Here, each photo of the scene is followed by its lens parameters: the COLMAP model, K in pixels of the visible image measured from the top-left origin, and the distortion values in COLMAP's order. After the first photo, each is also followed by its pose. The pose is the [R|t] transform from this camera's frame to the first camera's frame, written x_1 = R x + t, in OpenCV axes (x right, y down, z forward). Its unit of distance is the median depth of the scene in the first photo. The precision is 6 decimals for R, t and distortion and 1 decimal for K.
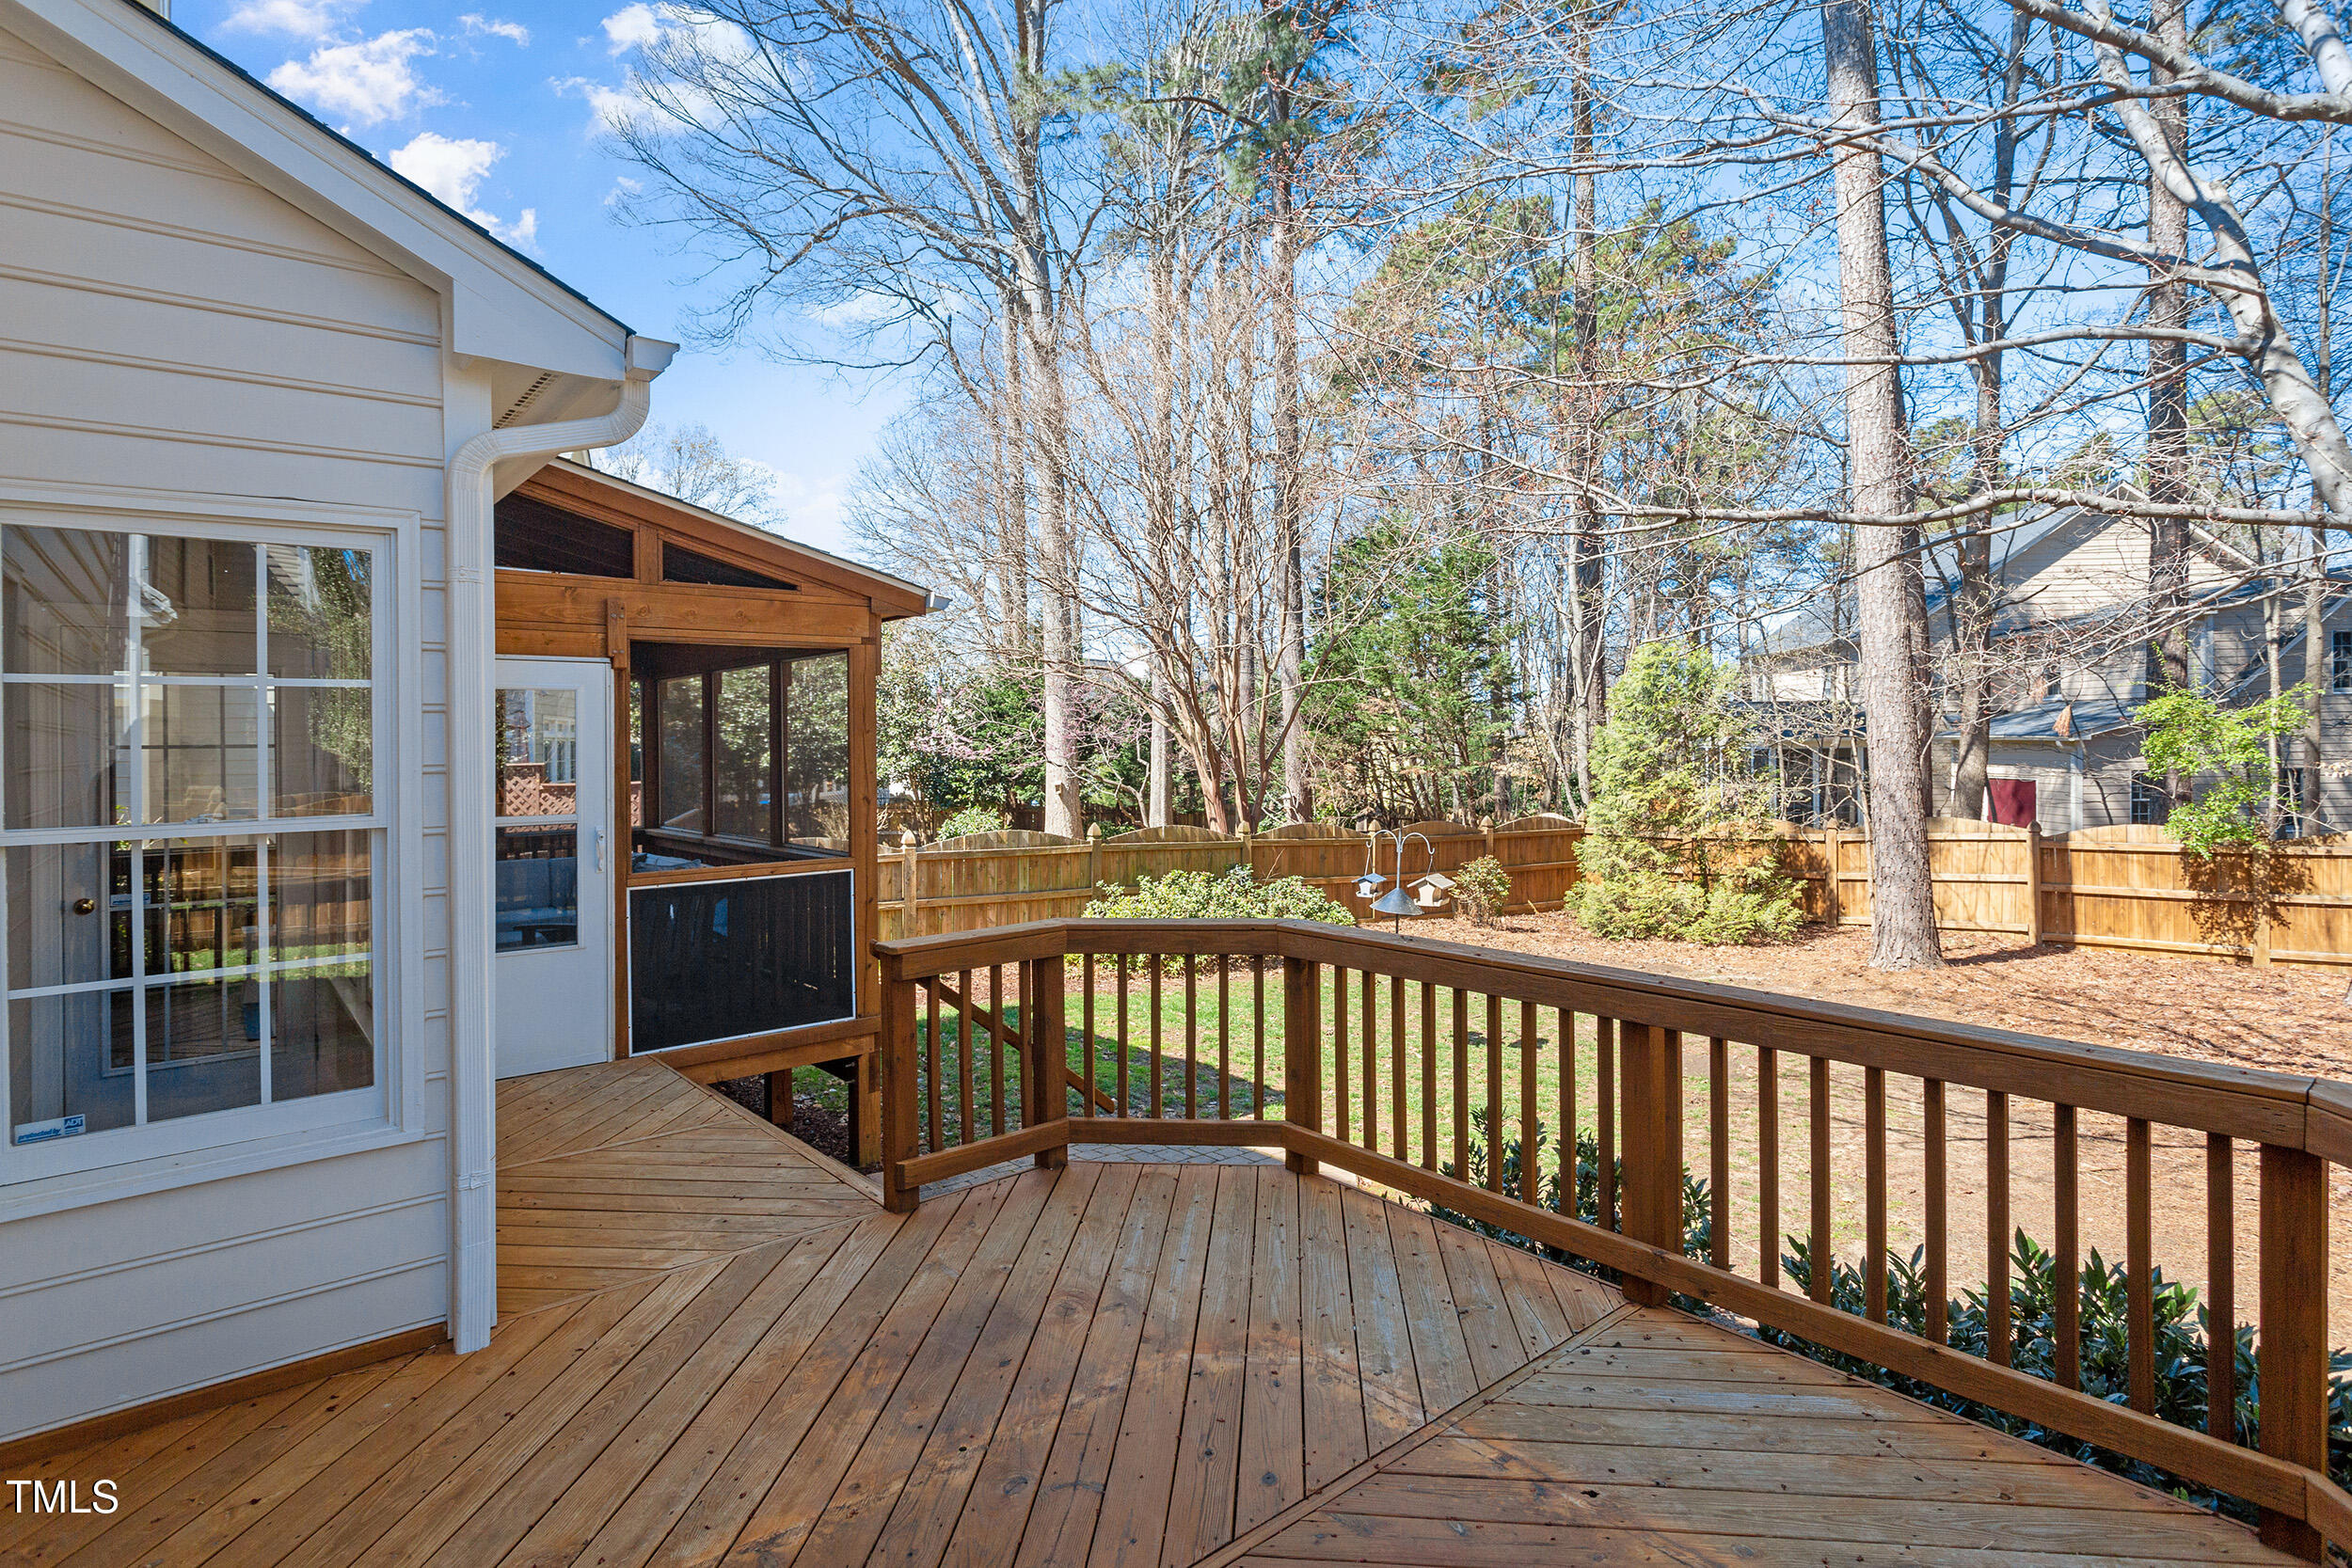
lens RADIAL K [[1182.8, 0, 1175.3], [0, 1182.8, 783.6], [0, 0, 1]] dist [-0.013608, 0.006927]
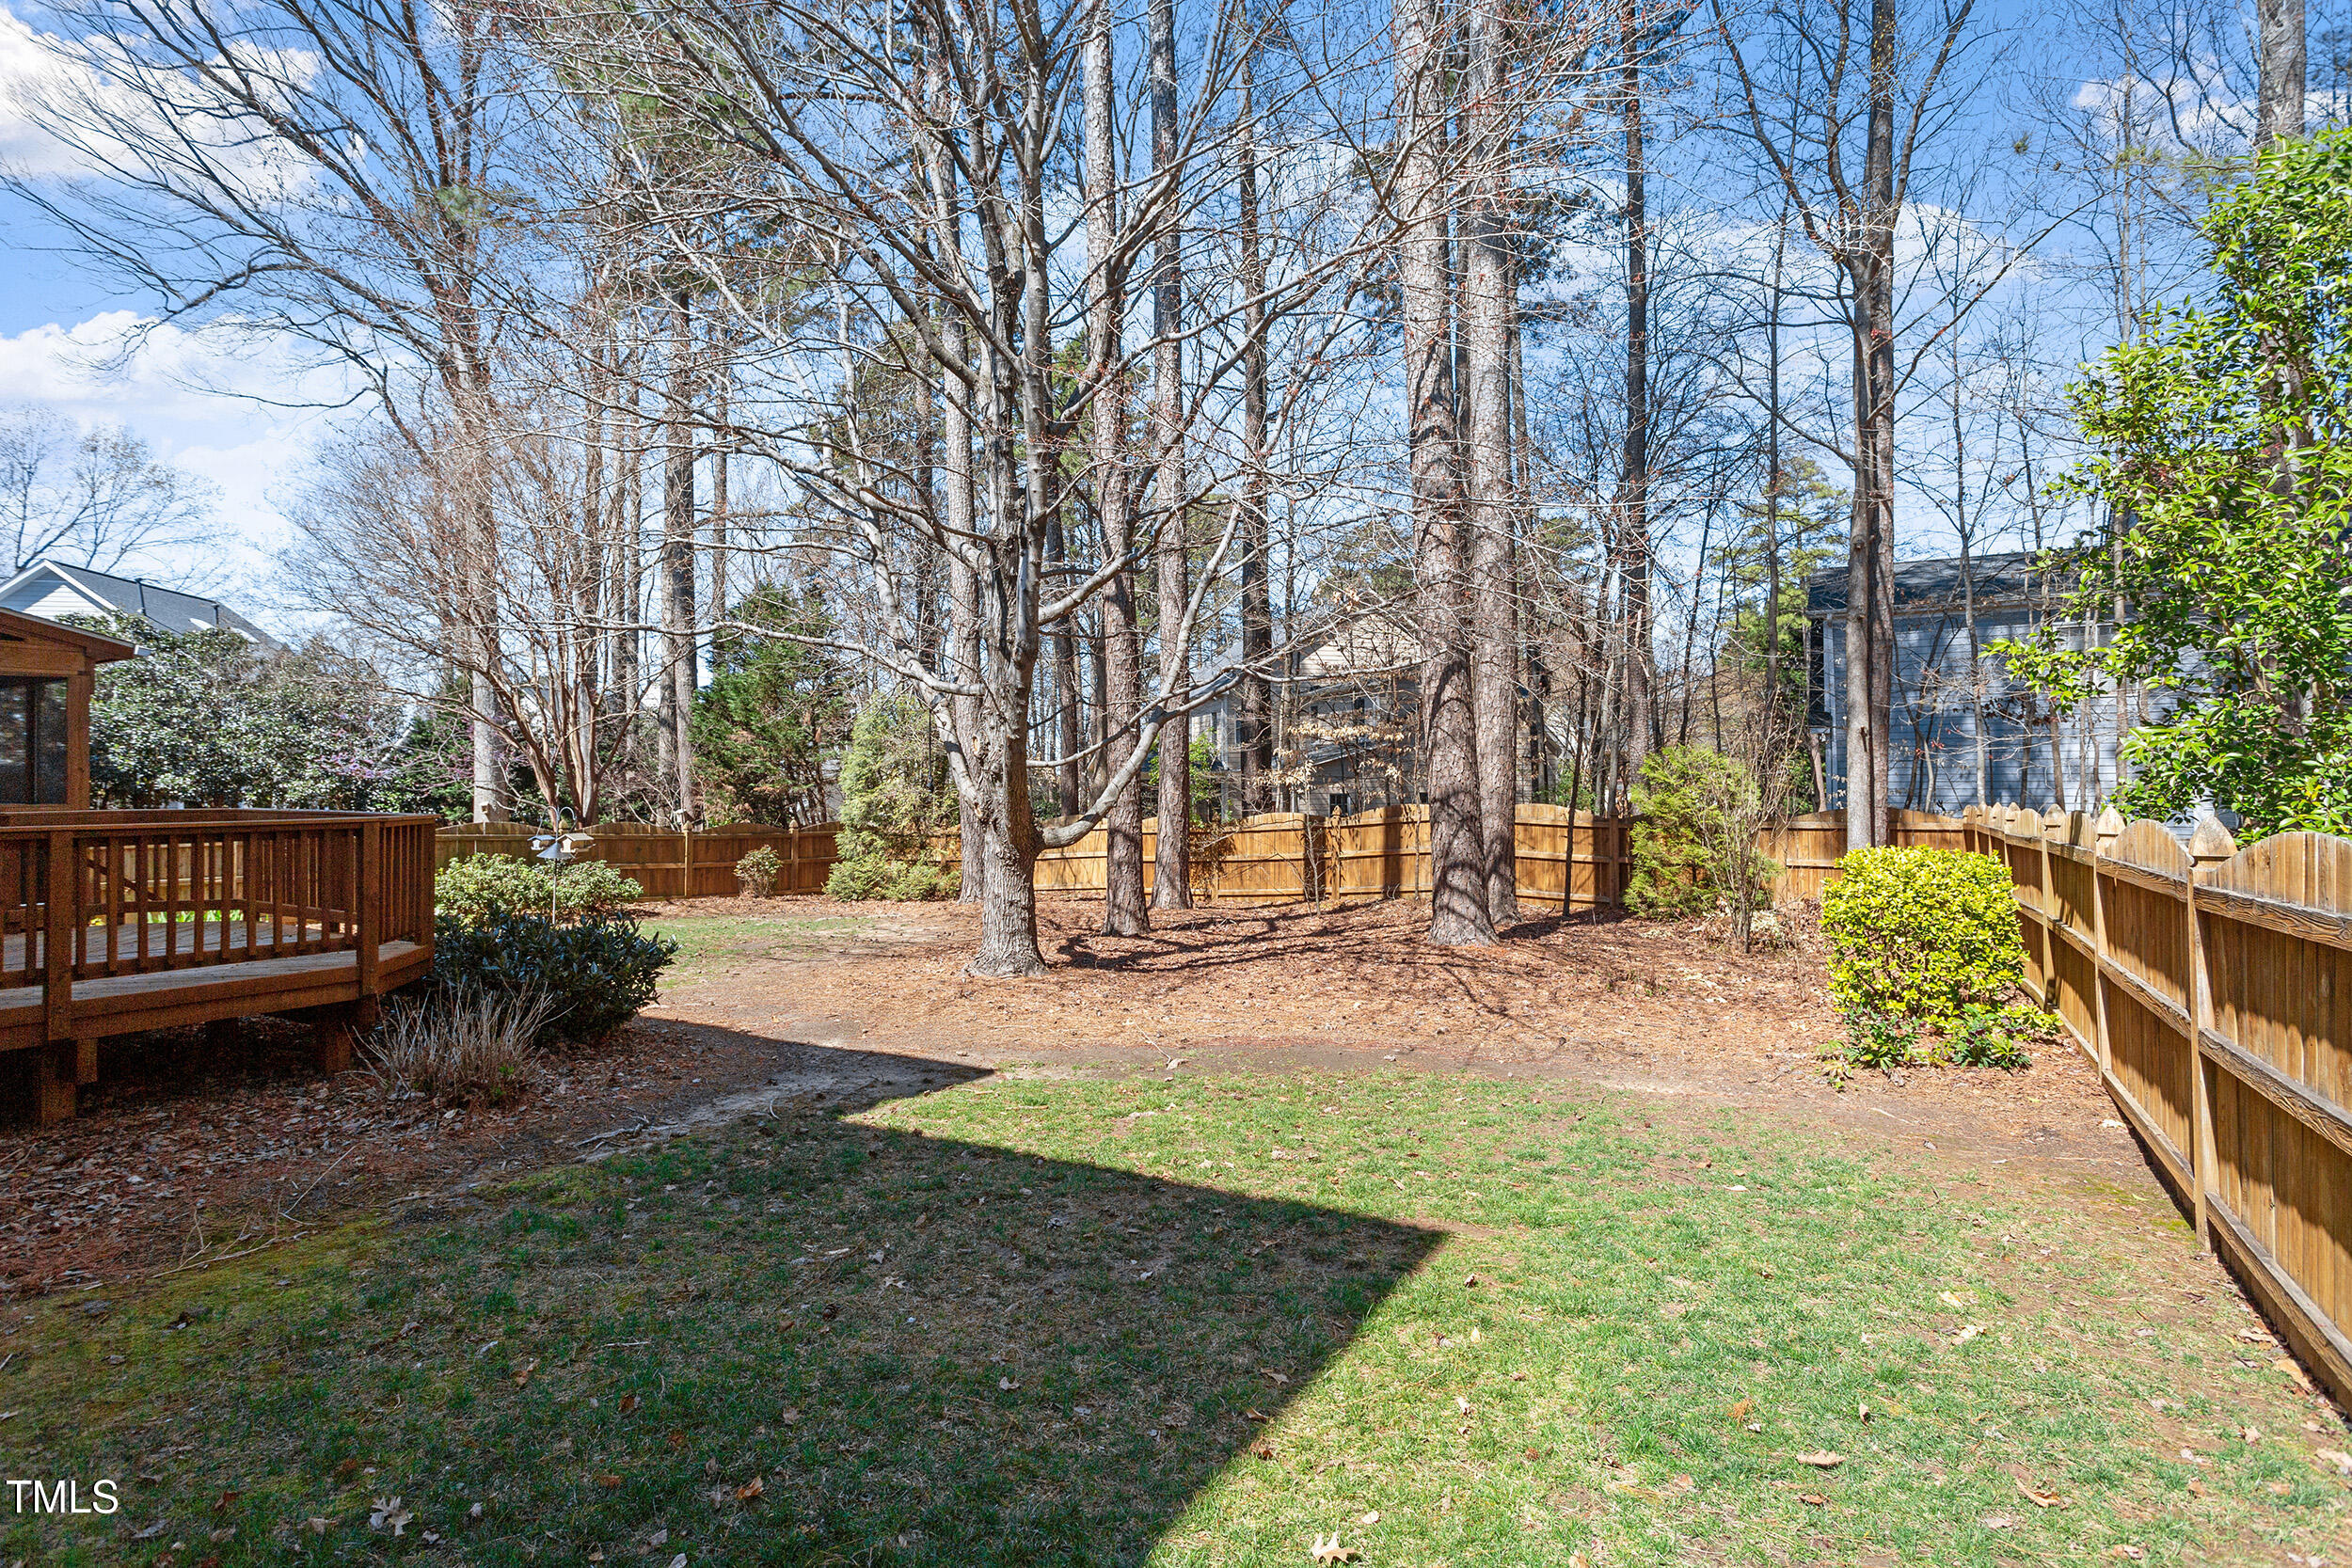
lens RADIAL K [[1182.8, 0, 1194.8], [0, 1182.8, 813.9], [0, 0, 1]] dist [-0.013608, 0.006927]
pose [[0.944016, -0.002276, 0.329893, 0.168051], [0.006372, 0.999915, -0.011335, 0.025902], [-0.329840, 0.012803, 0.943950, -0.268973]]
